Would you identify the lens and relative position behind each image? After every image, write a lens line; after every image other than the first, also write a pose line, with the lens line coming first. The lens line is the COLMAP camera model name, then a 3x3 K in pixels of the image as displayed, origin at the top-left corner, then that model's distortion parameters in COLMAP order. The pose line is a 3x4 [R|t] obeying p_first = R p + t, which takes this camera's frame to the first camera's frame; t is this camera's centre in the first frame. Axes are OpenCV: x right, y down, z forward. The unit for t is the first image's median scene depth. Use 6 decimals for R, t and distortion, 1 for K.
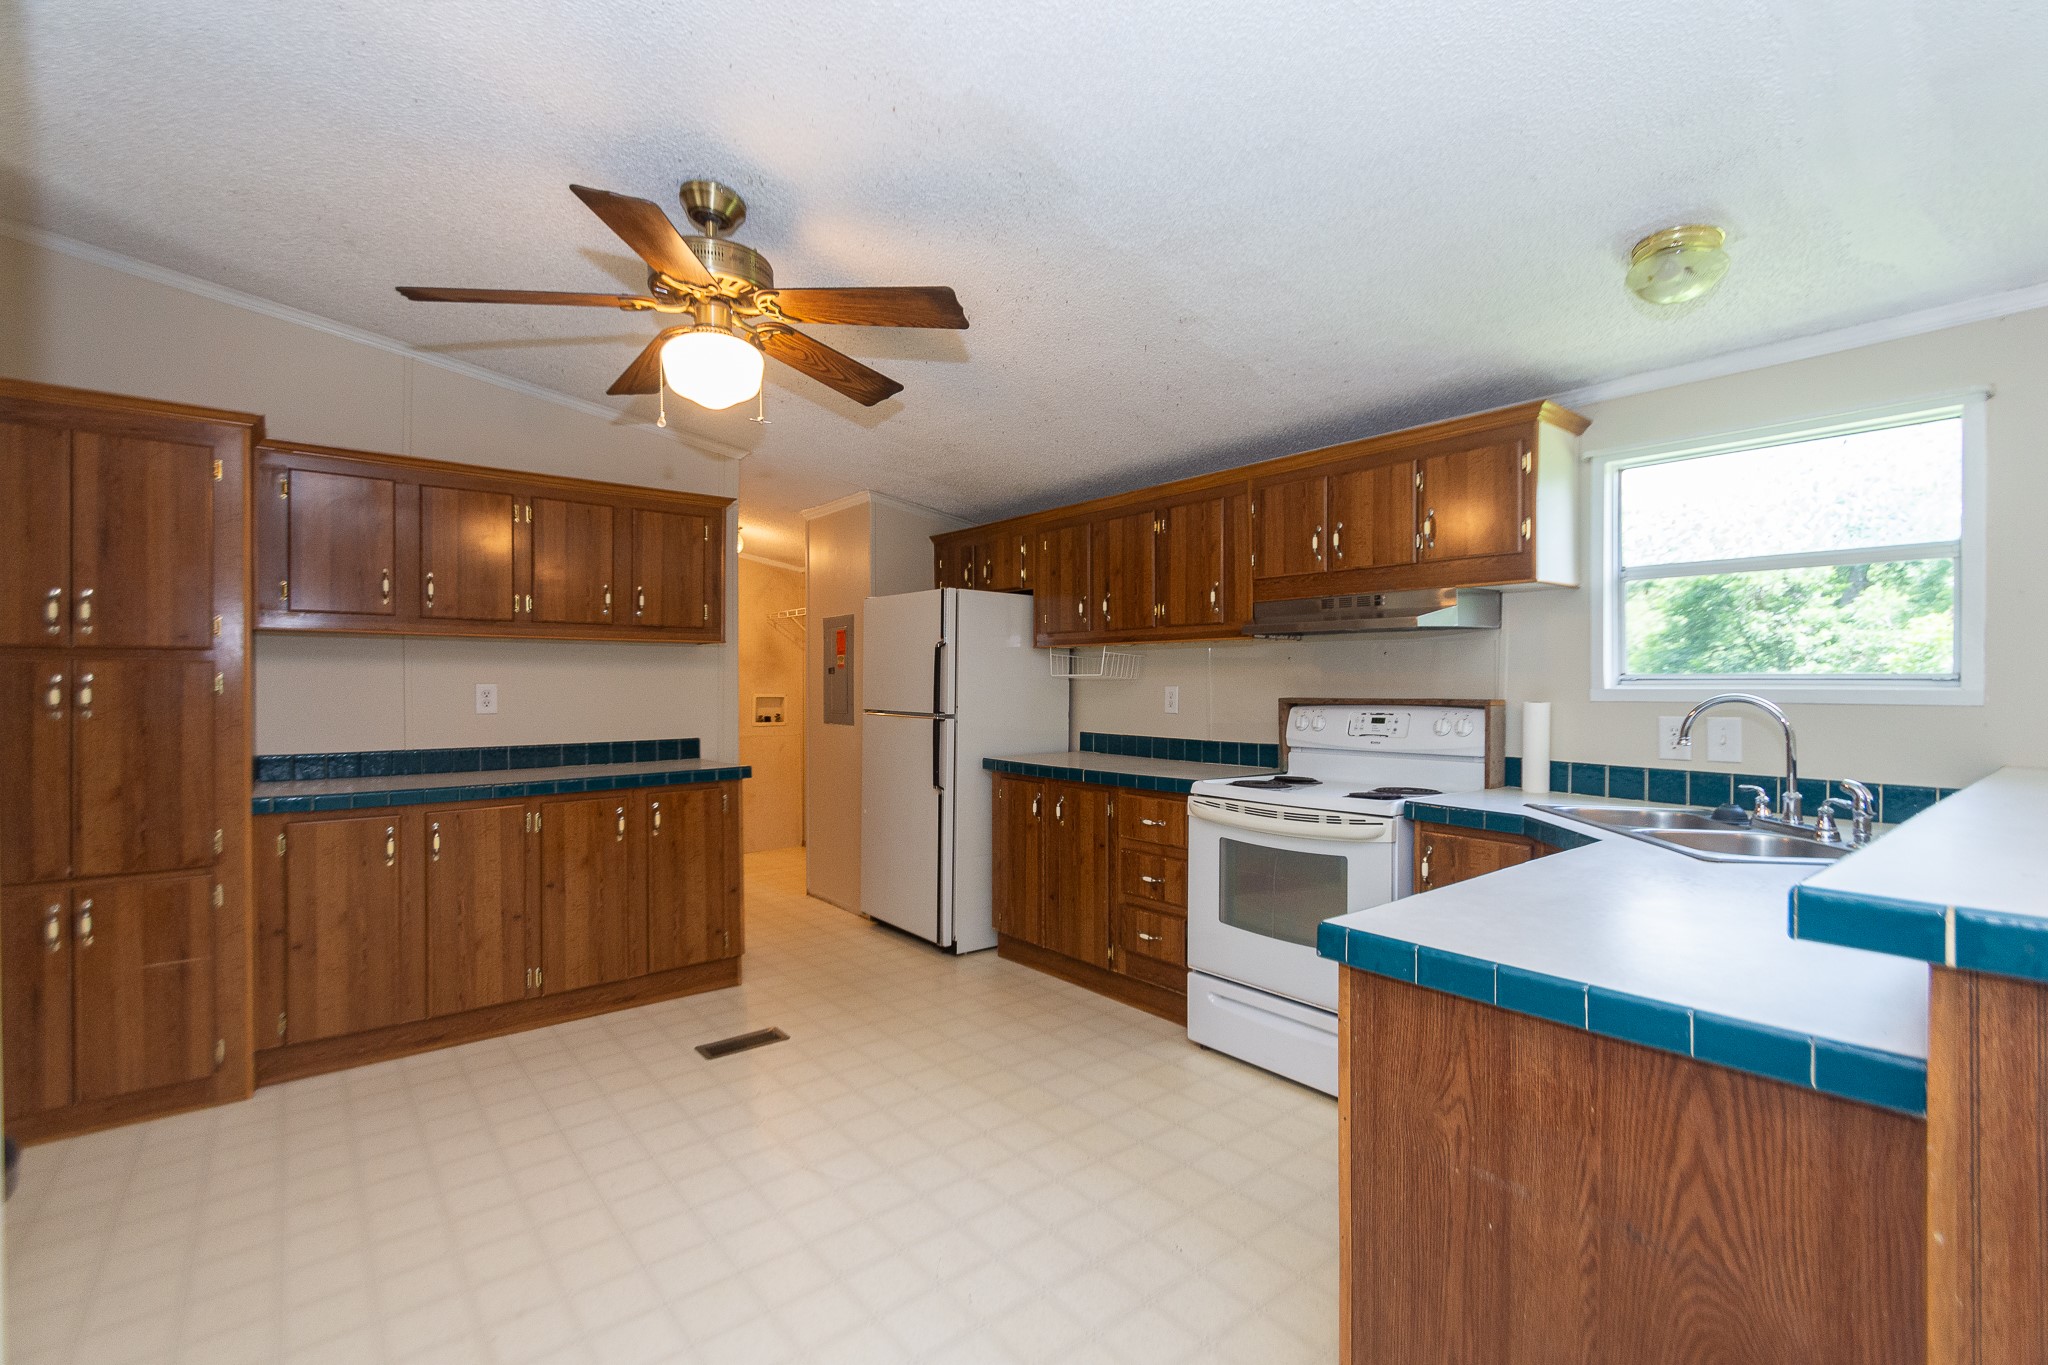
lens RADIAL K [[910.6, 0, 1016.3], [0, 910.6, 686.5], [0, 0, 1]] dist [-0.000891, -0.000248]
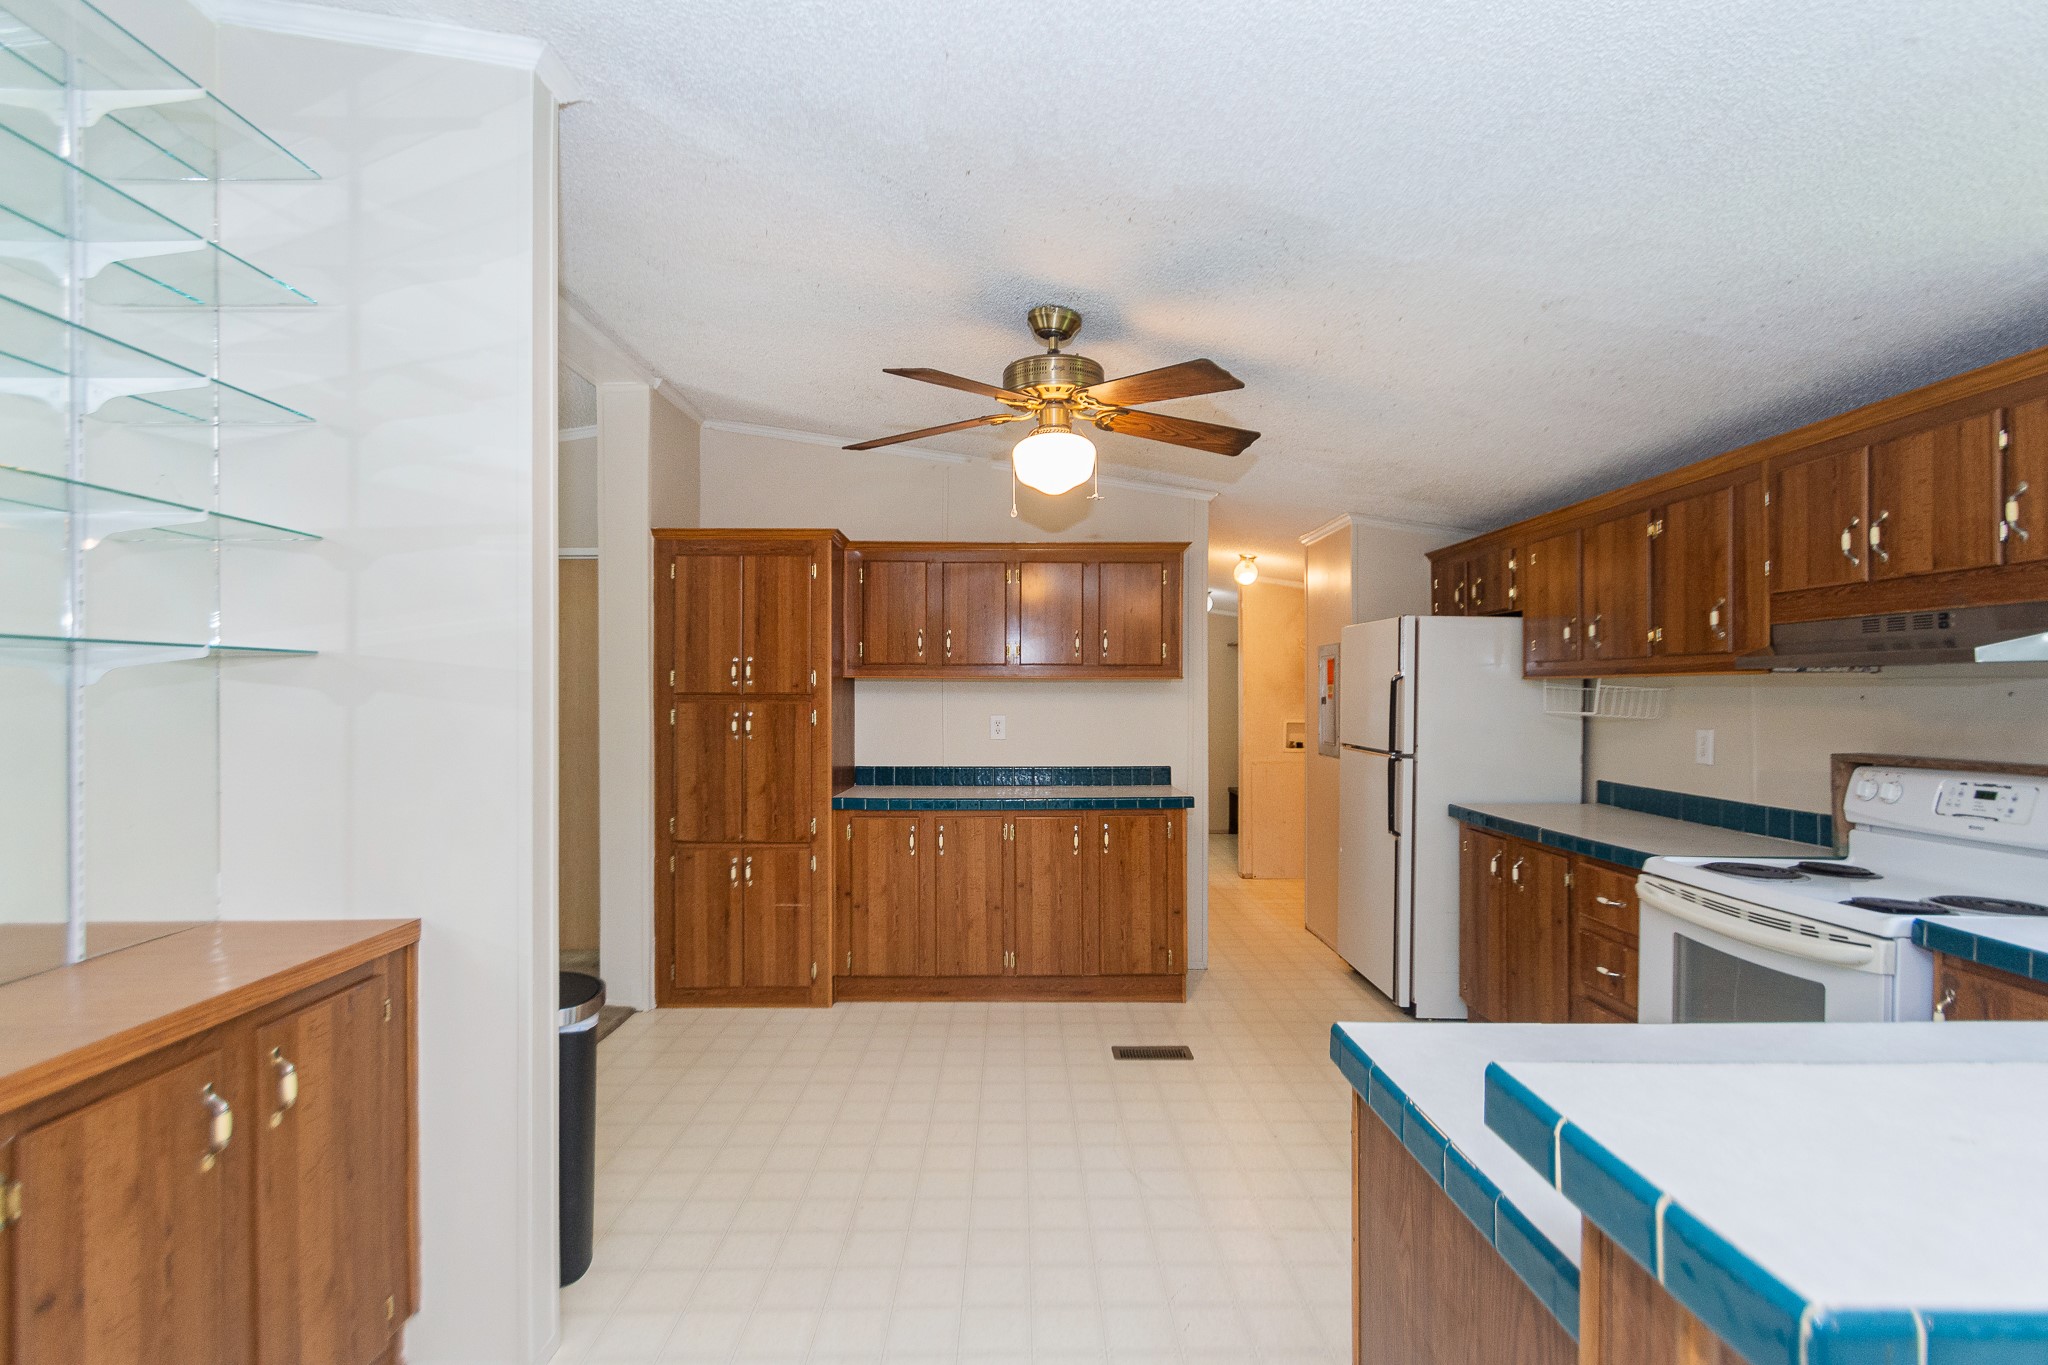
lens RADIAL K [[951.4, 0, 1013.1], [0, 951.4, 699.6], [0, 0, 1]] dist [-0.002032, -0.000432]
pose [[0.781584, 0.004915, -0.623780, 0.264977], [-0.004587, 0.999987, 0.002131, -0.030279], [0.623783, 0.001196, 0.781597, 0.008125]]
